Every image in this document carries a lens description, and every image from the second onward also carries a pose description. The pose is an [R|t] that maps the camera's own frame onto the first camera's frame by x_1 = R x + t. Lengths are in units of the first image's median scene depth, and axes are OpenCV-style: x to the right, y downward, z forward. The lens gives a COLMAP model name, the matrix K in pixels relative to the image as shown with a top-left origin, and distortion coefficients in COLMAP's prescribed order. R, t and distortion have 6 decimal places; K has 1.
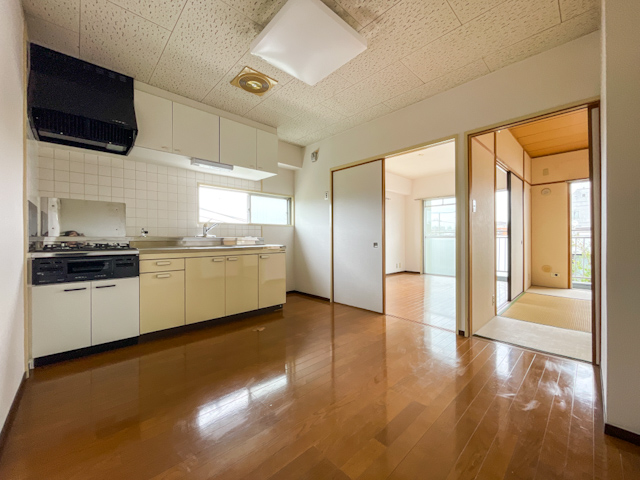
lens RADIAL K [[259.3, 0, 318.1], [0, 259.3, 238.5], [0, 0, 1]] dist [-0.001836, -0.000759]
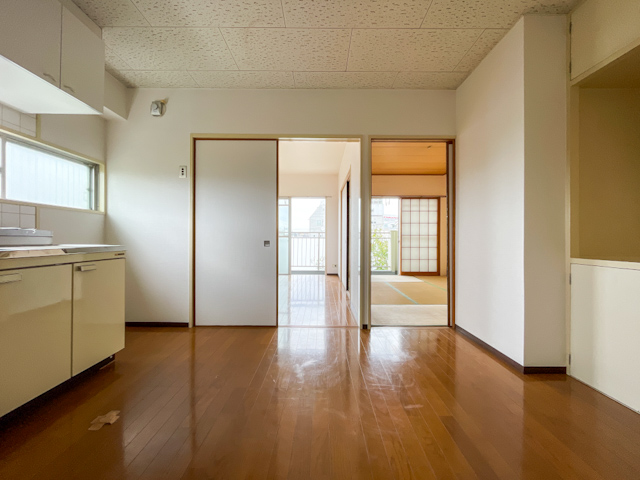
lens RADIAL K [[259.3, 0, 320.9], [0, 259.3, 238.6], [0, 0, 1]] dist [-0.001836, -0.000759]
pose [[0.681744, 0.007601, 0.731551, -0.222426], [-0.006446, 0.999970, -0.004383, 0.010503], [-0.731562, -0.001727, 0.681772, 0.278681]]
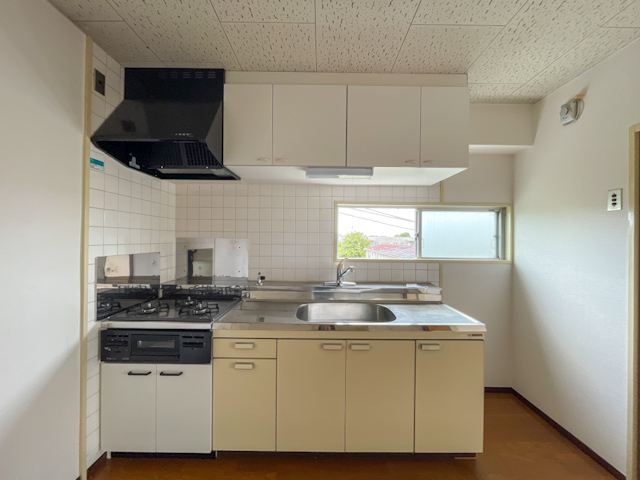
lens RADIAL K [[259.3, 0, 318.8], [0, 259.3, 239.9], [0, 0, 1]] dist [-0.001836, -0.000759]
pose [[0.734012, 0.007857, -0.679091, -0.030484], [-0.011878, 0.999929, -0.001269, -0.103274], [0.679033, 0.008998, 0.734053, 0.429711]]
